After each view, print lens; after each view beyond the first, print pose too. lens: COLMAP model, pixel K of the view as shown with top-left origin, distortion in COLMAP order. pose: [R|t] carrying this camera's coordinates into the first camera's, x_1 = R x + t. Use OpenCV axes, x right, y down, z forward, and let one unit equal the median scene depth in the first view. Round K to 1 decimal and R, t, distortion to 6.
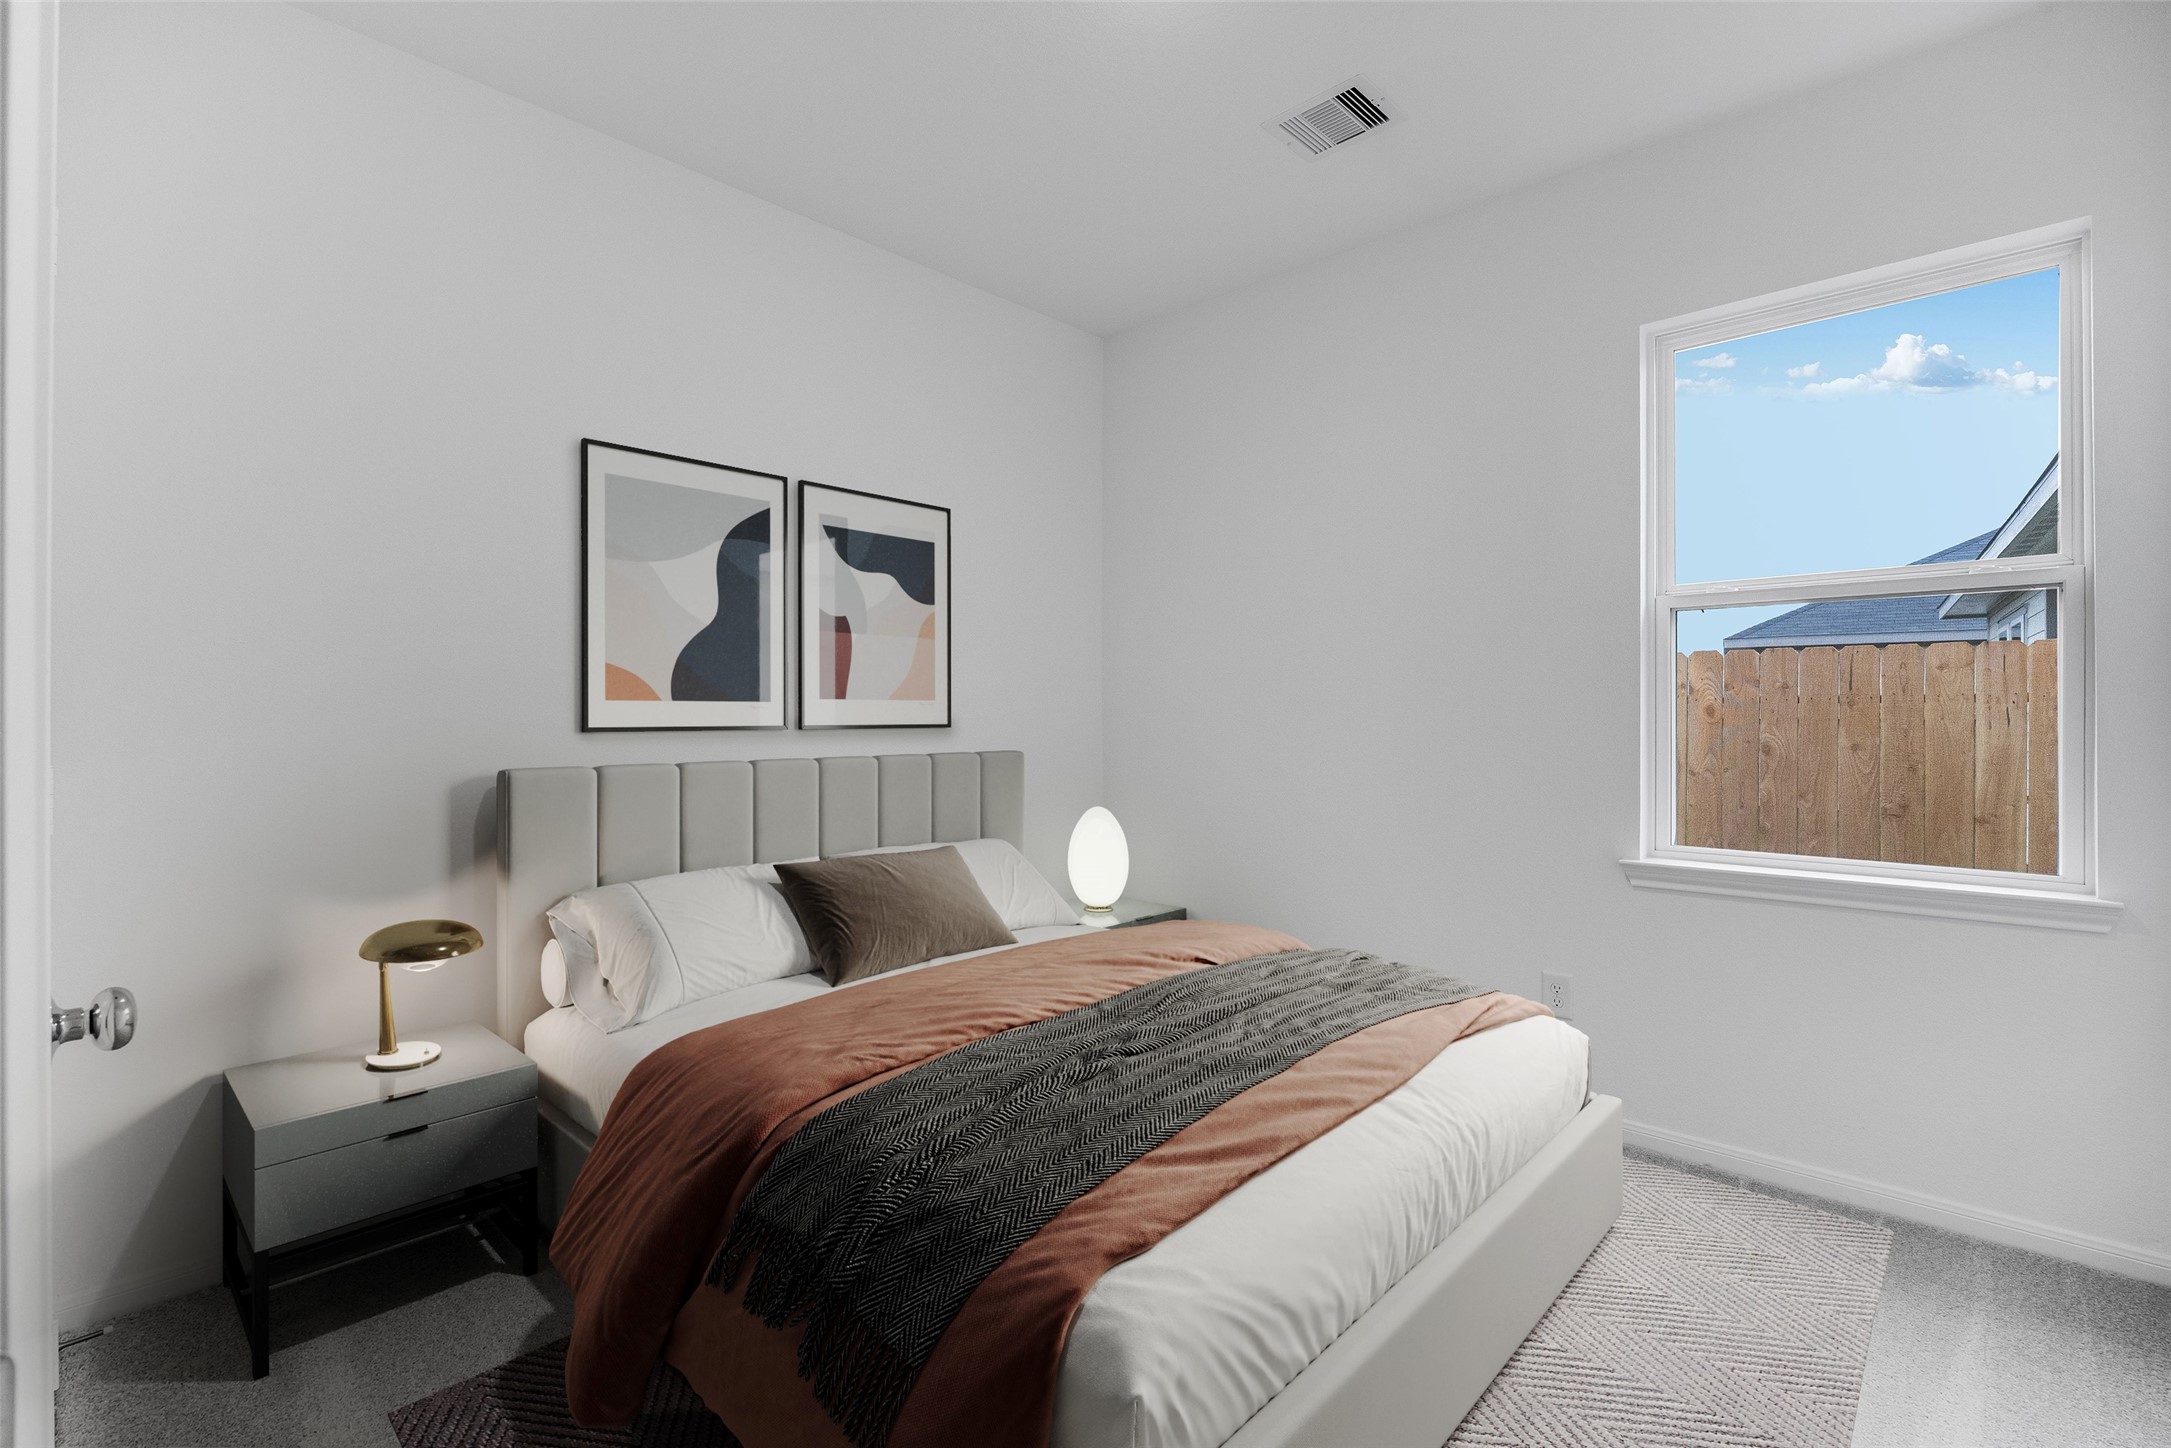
lens RADIAL K [[984.1, 0, 1085.5], [0, 984.1, 724.0], [0, 0, 1]] dist [-0.002275, -0.000173]
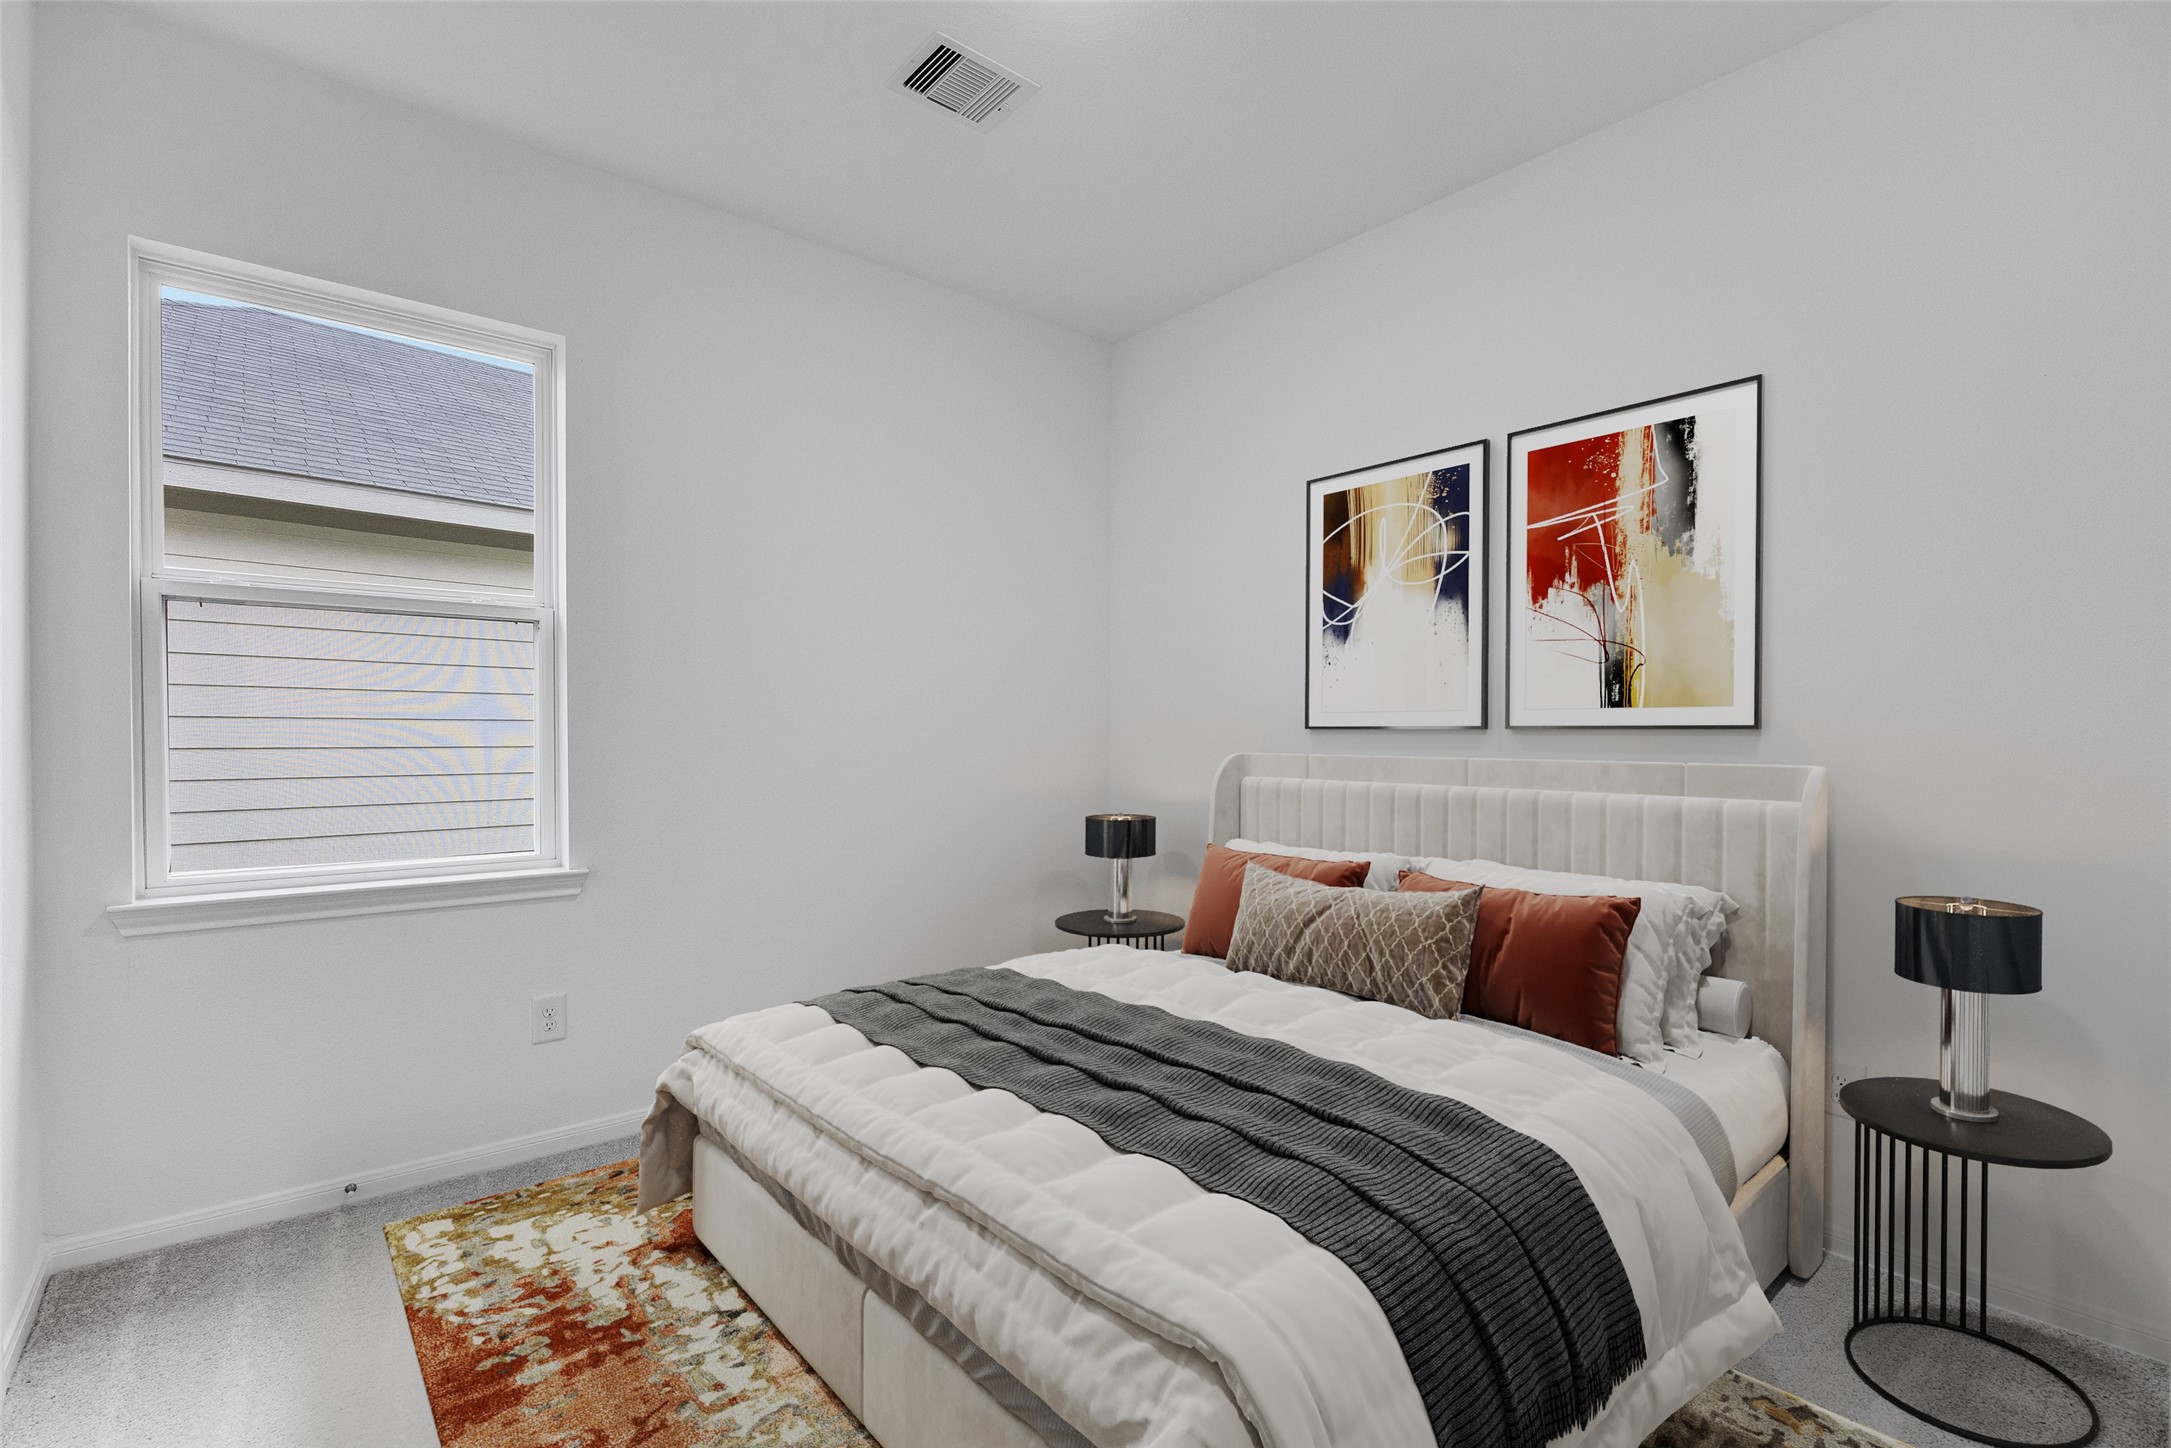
lens RADIAL K [[974.9, 0, 1064.1], [0, 974.9, 739.8], [0, 0, 1]] dist [-0.001968, -0.000212]
pose [[0.129969, -0.005539, 0.991503, -0.139736], [0.001342, 0.999984, 0.005410, 0.001078], [-0.991517, 0.000627, 0.129975, 0.158565]]
